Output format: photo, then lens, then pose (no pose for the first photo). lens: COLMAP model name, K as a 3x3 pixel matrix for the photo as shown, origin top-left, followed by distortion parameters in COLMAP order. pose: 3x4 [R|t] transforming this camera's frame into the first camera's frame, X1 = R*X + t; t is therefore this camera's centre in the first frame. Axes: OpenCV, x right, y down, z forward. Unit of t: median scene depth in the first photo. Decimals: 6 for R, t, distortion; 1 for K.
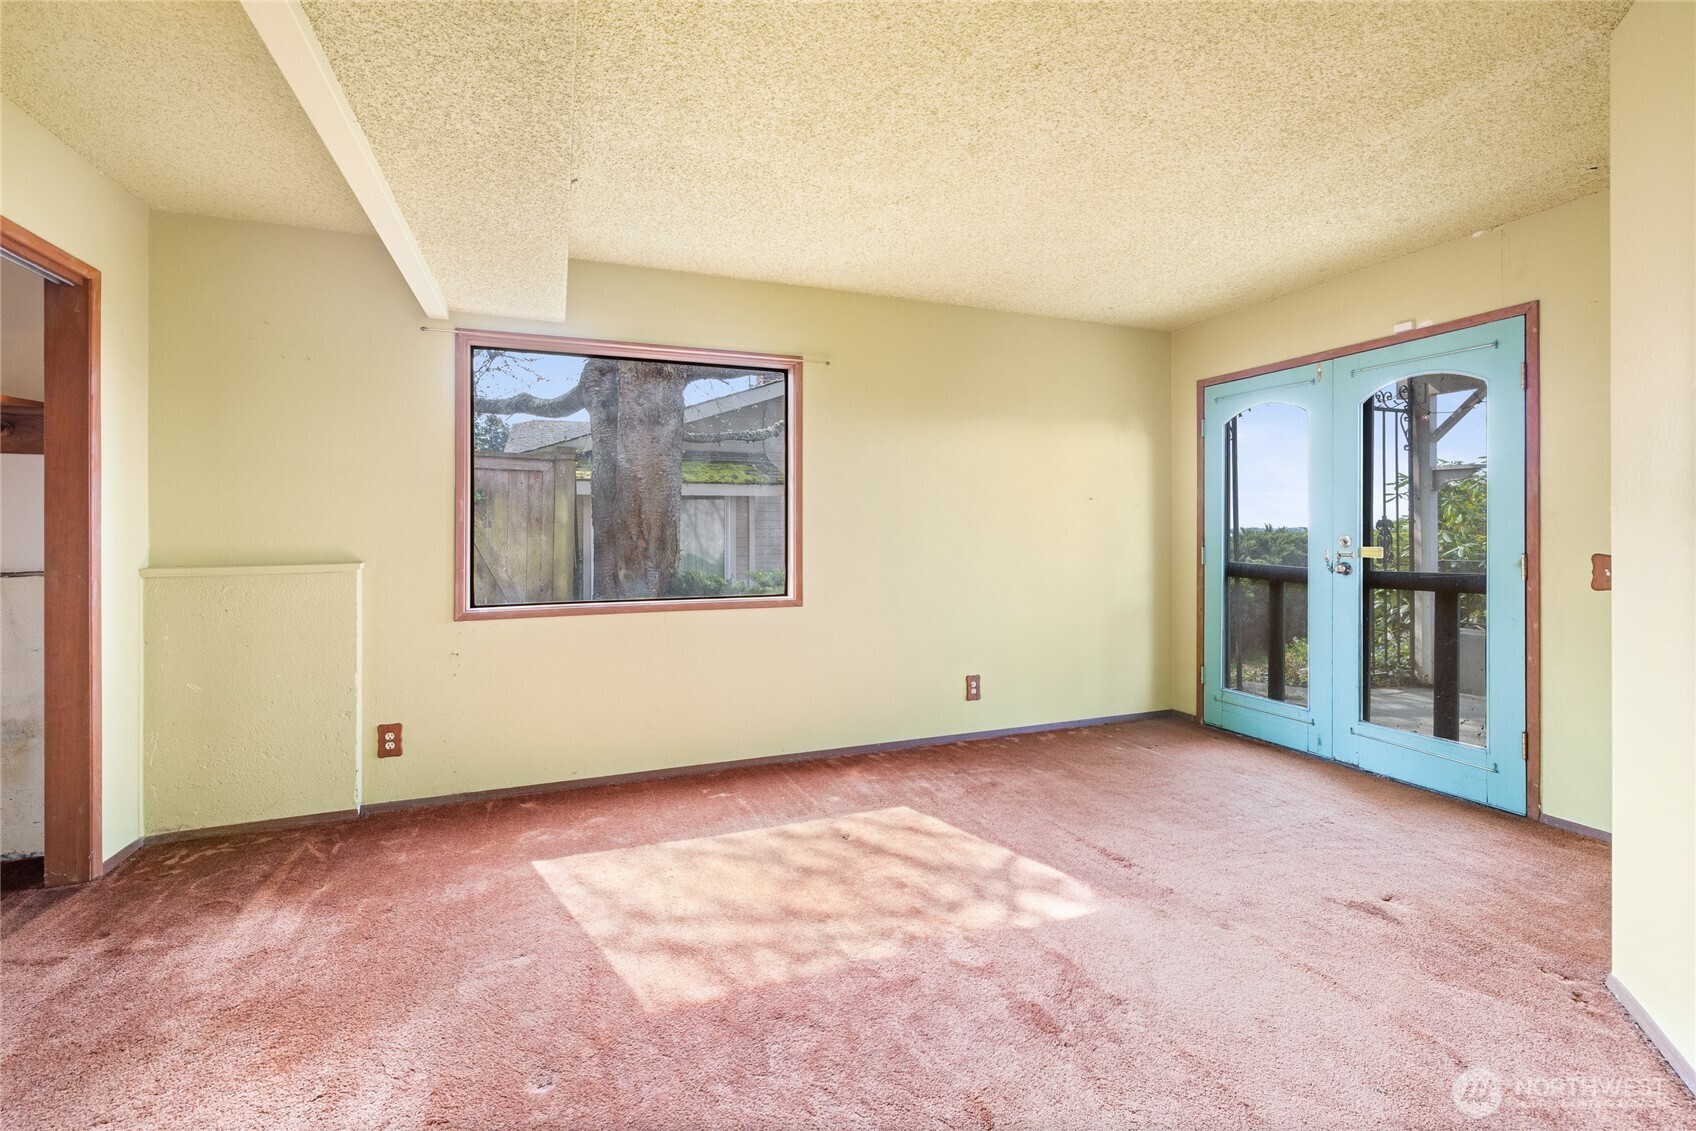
lens RADIAL K [[733.9, 0, 844.4], [0, 733.9, 520.4], [0, 0, 1]] dist [-0.000320, 0.000061]
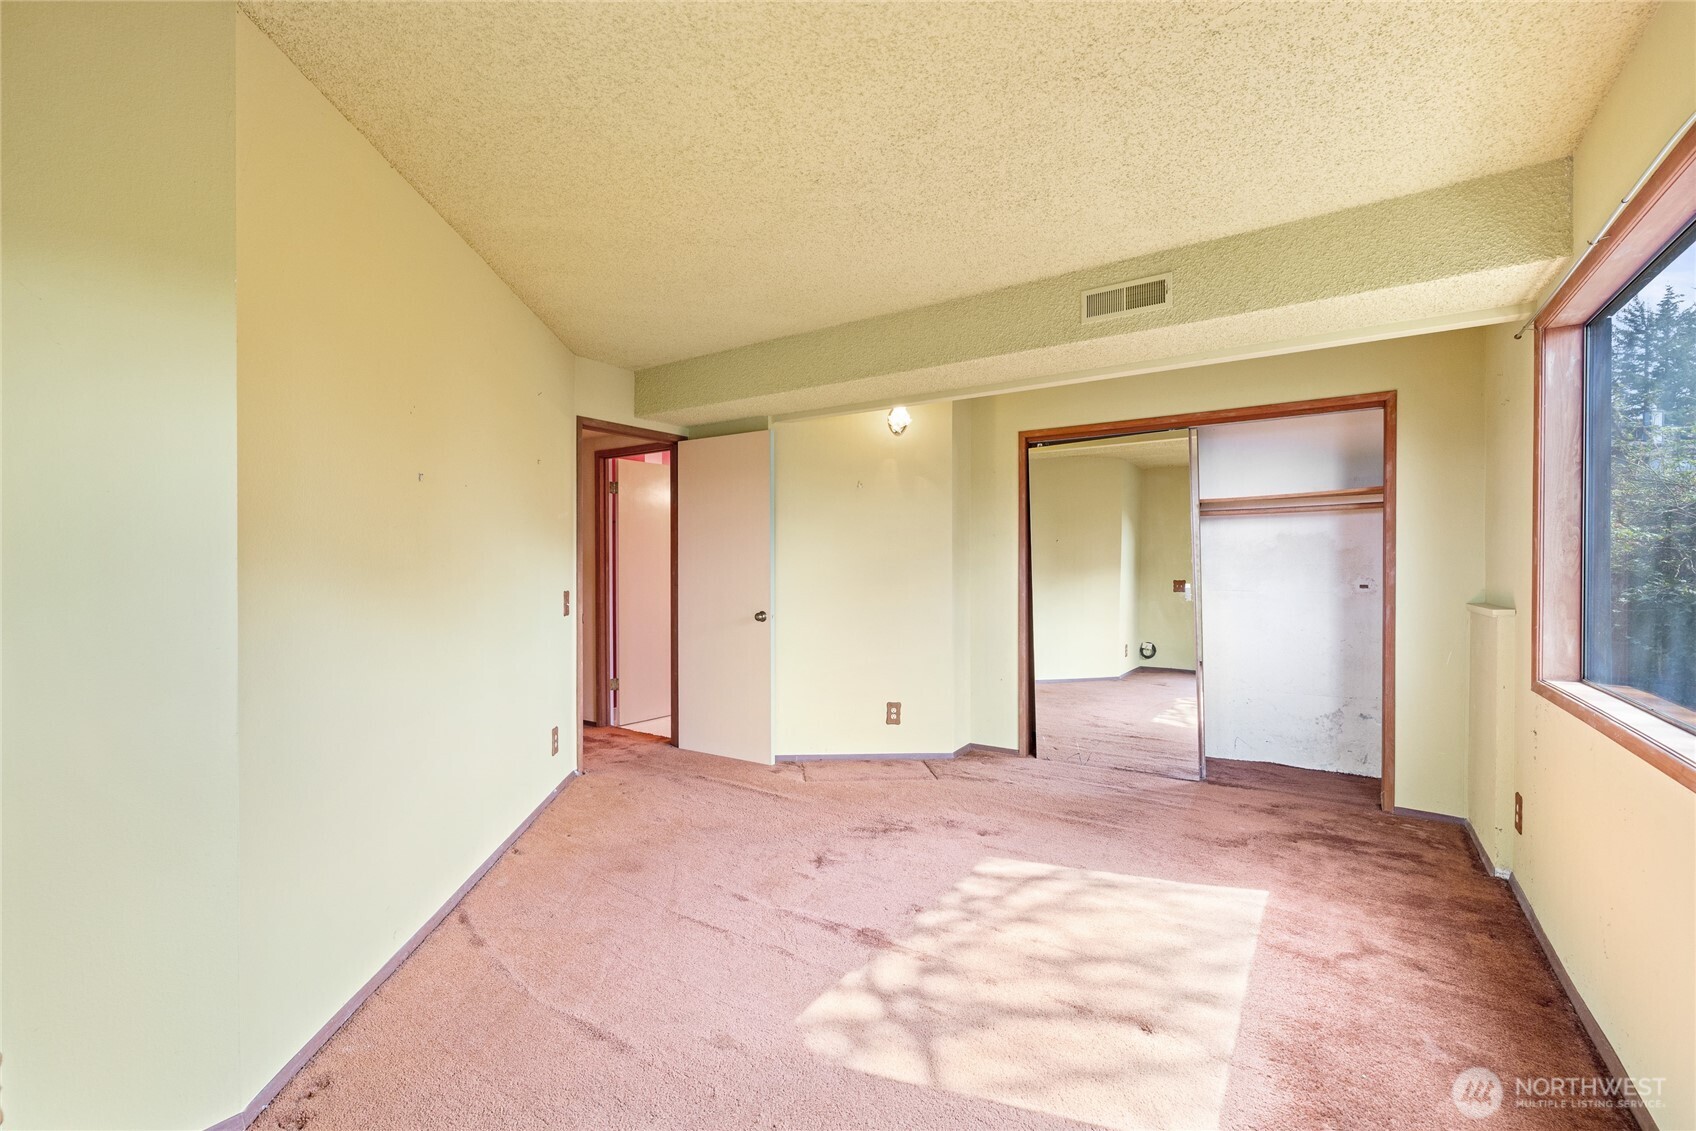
lens RADIAL K [[733.9, 0, 846.8], [0, 733.9, 567.6], [0, 0, 1]] dist [-0.000320, 0.000061]
pose [[-0.816356, -0.000831, -0.577549, 0.713926], [-0.000875, 1.000000, -0.000201, -0.003189], [0.577549, 0.000341, -0.816356, 1.564554]]
